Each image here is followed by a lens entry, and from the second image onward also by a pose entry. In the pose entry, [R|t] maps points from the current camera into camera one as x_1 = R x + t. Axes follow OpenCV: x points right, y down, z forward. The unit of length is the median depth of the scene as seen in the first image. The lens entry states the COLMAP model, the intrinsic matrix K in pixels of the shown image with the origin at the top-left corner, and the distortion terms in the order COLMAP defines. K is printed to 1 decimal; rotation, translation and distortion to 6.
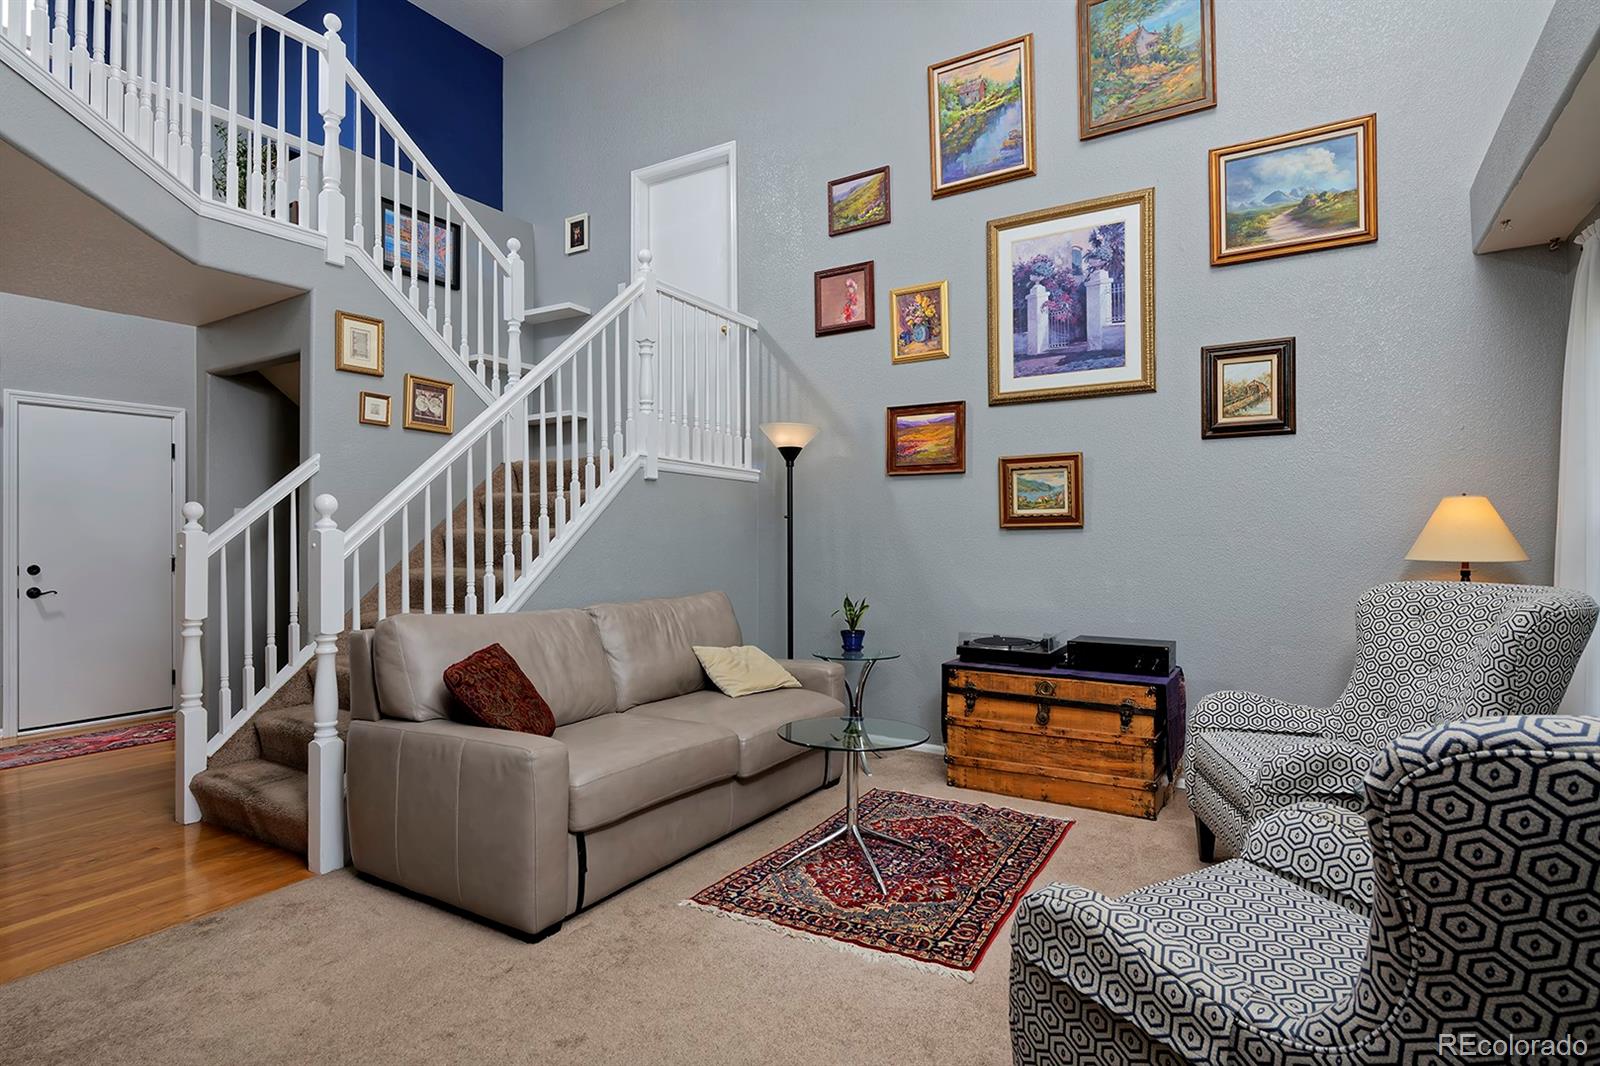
lens RADIAL K [[824.9, 0, 803.8], [0, 824.9, 530.9], [0, 0, 1]] dist [-0.005924, -0.001680]
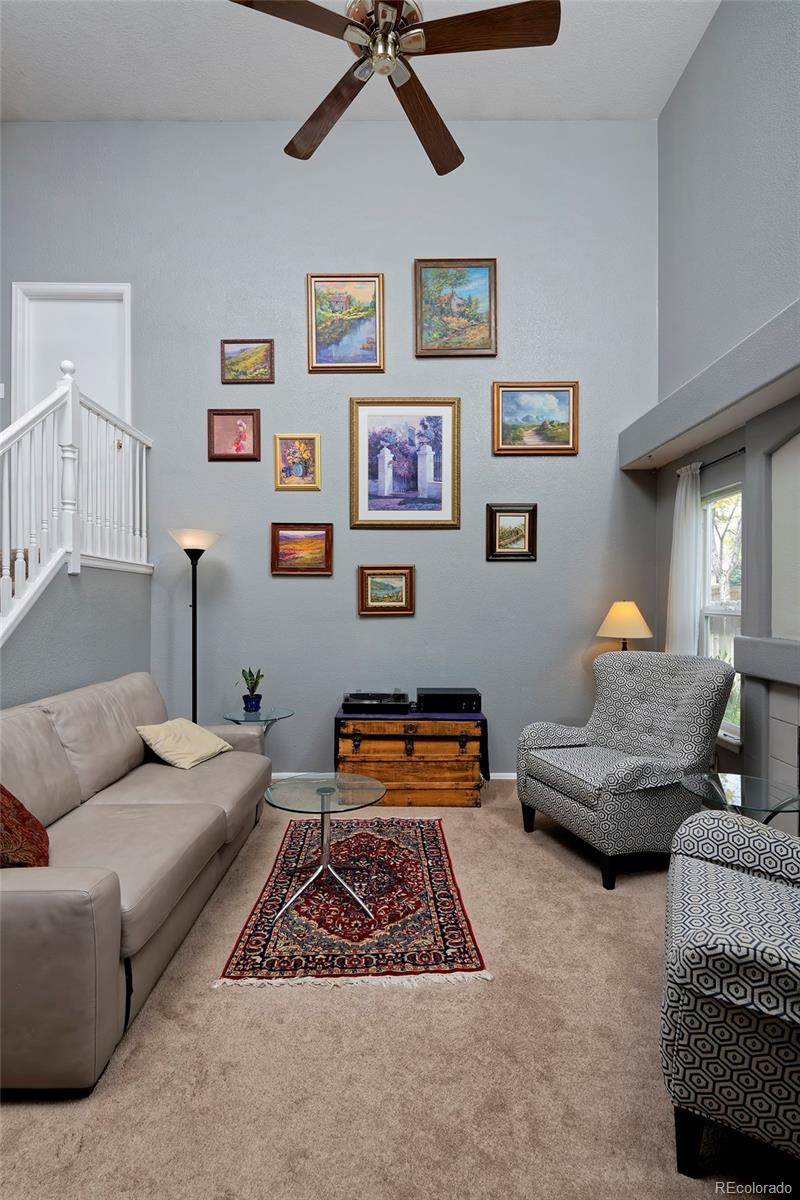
lens RADIAL K [[543.0, 0, 398.0], [0, 543.0, 597.8], [0, 0, 1]] dist [-0.000254, -0.000644]
pose [[0.853934, 0.004794, 0.520360, -0.207090], [-0.007990, 0.999960, 0.003900, -0.040045], [-0.520321, -0.007488, 0.853938, 0.175820]]
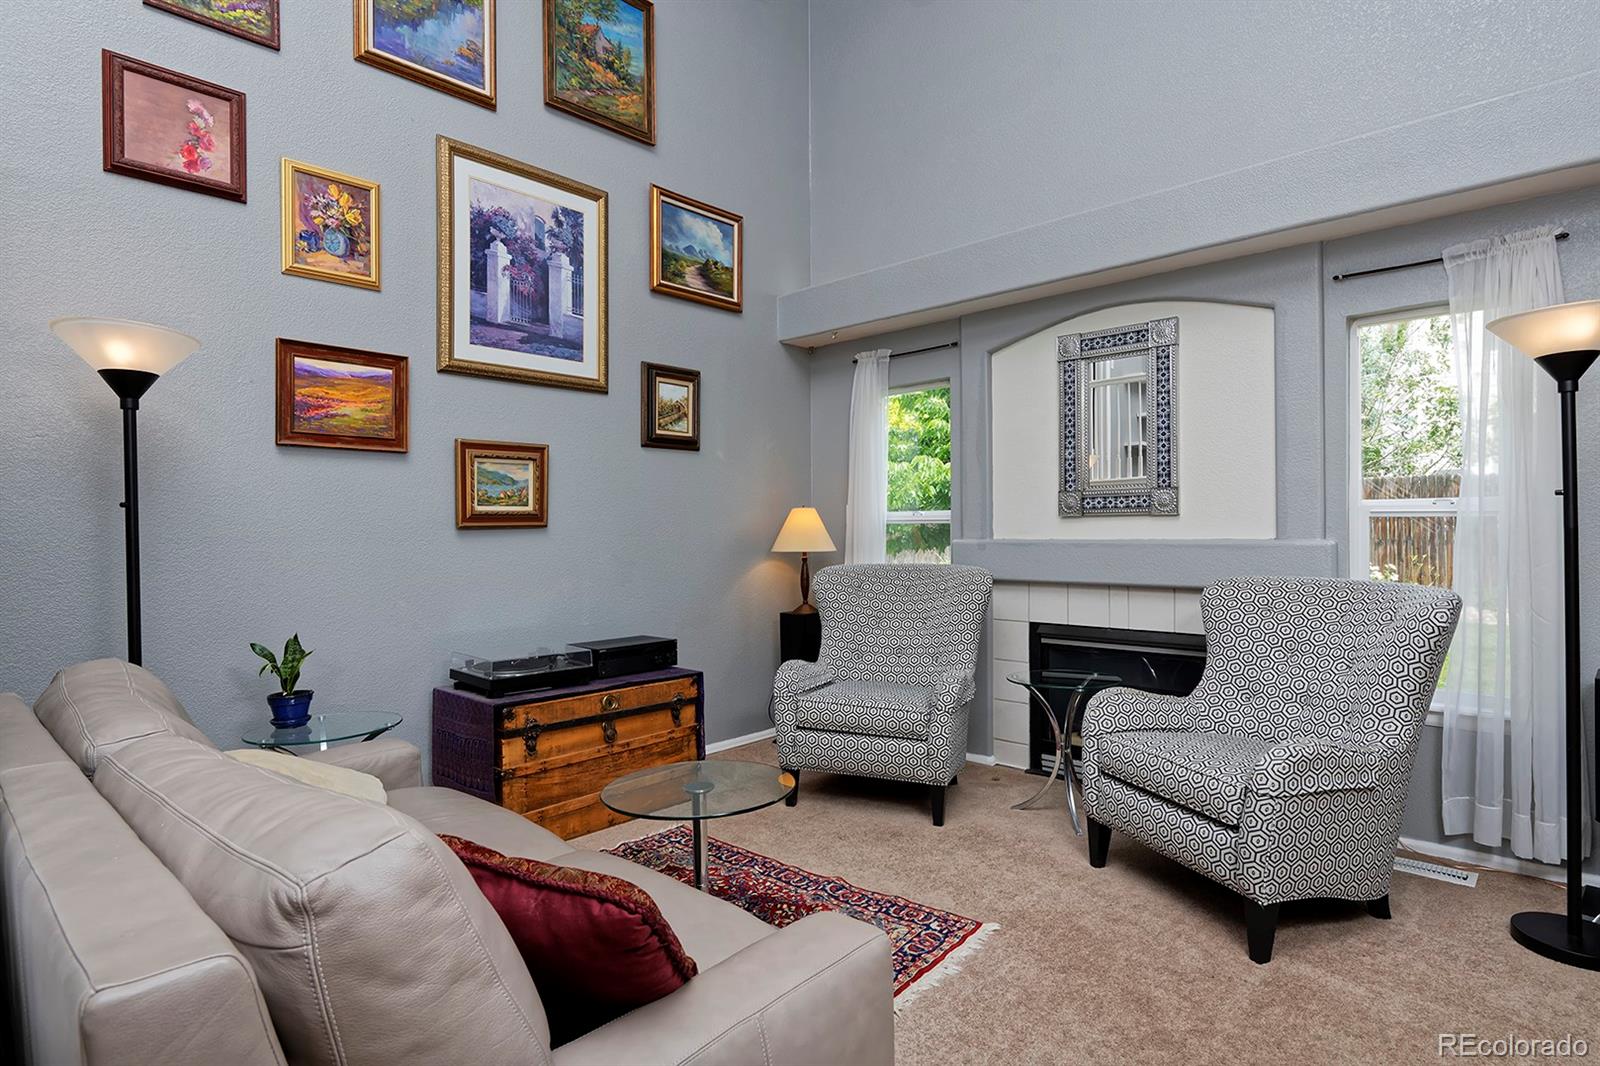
lens RADIAL K [[824.9, 0, 803.8], [0, 824.9, 530.9], [0, 0, 1]] dist [-0.005924, -0.001680]
pose [[0.200999, 0.000296, 0.979591, -0.513039], [0.001184, 0.999999, -0.000545, 0.000438], [-0.979591, 0.001269, 0.200998, 0.551795]]
